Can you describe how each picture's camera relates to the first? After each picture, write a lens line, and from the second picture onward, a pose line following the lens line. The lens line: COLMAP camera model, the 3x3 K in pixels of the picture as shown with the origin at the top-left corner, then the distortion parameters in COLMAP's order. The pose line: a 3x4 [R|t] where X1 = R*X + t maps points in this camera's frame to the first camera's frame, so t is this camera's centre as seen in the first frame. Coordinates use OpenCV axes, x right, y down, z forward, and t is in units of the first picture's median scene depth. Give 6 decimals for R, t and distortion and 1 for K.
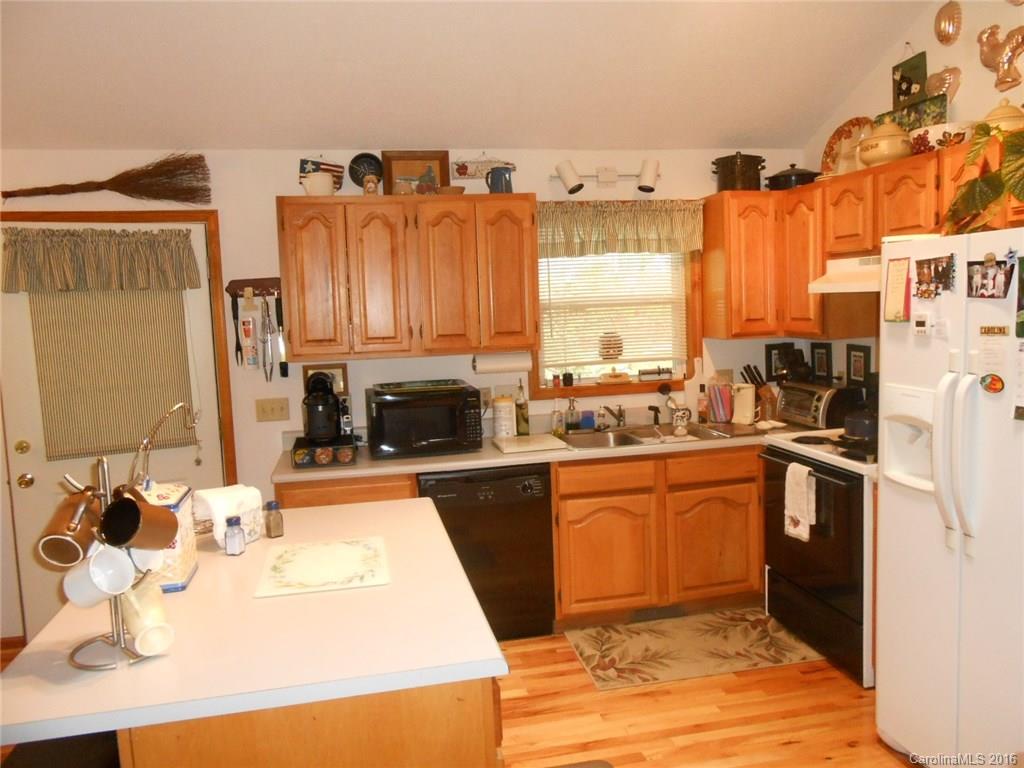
lens RADIAL K [[783.2, 0, 511.3], [0, 783.2, 386.1], [0, 0, 1]] dist [-0.033546, 0.033401]
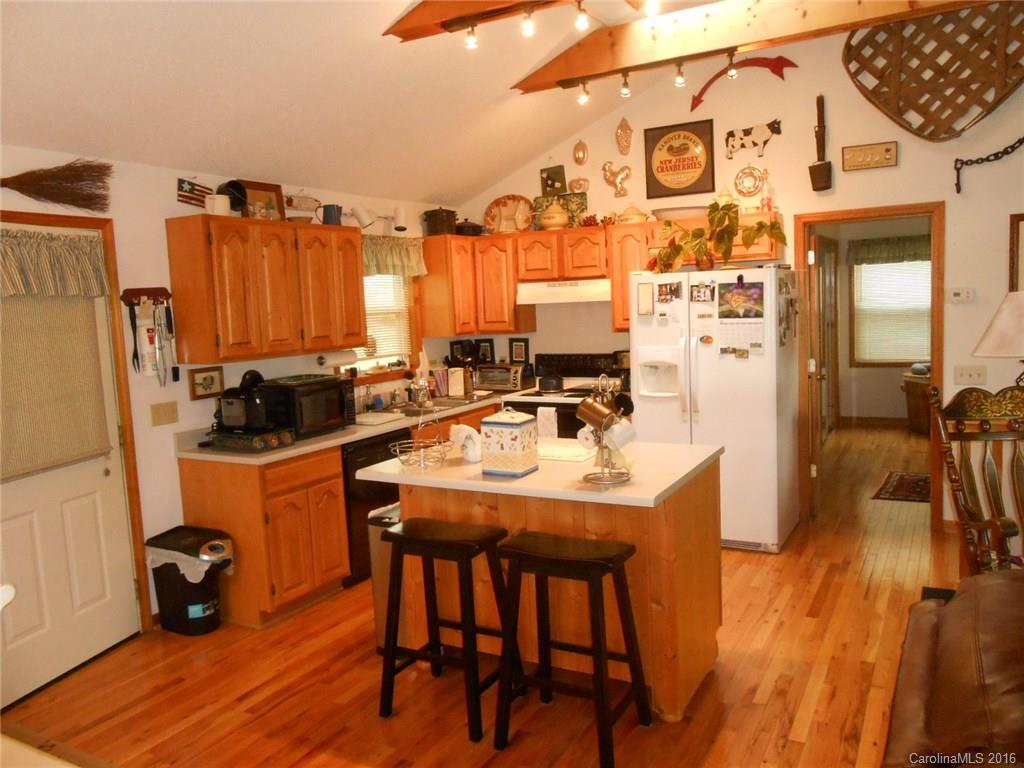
lens RADIAL K [[783.2, 0, 517.2], [0, 783.2, 380.9], [0, 0, 1]] dist [-0.033546, 0.033401]
pose [[0.659499, -0.067160, 0.748699, -0.787604], [0.097213, 0.995257, 0.003645, 0.029488], [-0.745393, 0.070379, 0.662900, -0.042963]]
